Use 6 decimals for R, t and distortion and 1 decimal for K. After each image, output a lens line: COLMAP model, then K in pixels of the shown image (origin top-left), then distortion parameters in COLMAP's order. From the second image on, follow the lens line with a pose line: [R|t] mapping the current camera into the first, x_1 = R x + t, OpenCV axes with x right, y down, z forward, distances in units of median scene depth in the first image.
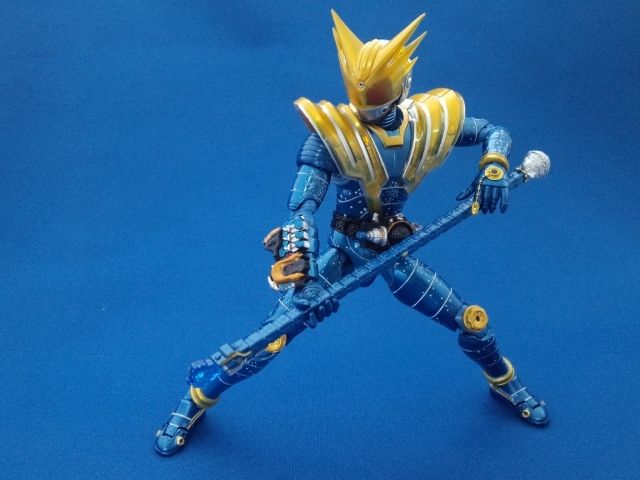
lens RADIAL K [[692.4, 0, 320.0], [0, 692.4, 240.0], [0, 0, 1]] dist [0.005128, 0.004254]
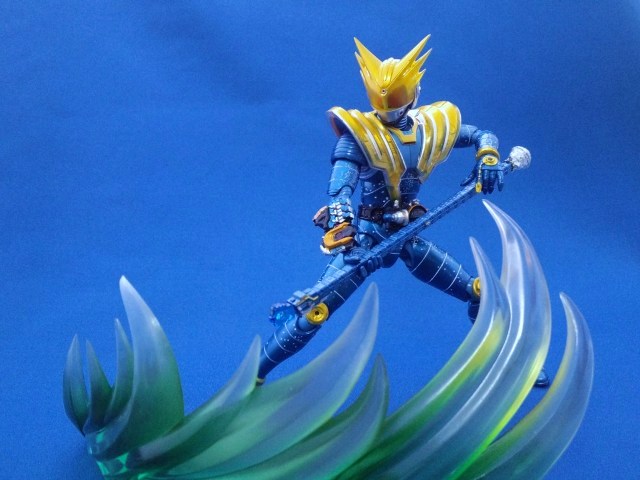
lens RADIAL K [[692.4, 0, 320.0], [0, 692.4, 240.0], [0, 0, 1]] dist [0.005128, 0.004254]
pose [[0.995310, -0.053227, 0.080779, -0.162186], [0.064085, 0.988301, -0.138398, 0.198511], [-0.072467, 0.142925, 0.987077, -0.187945]]
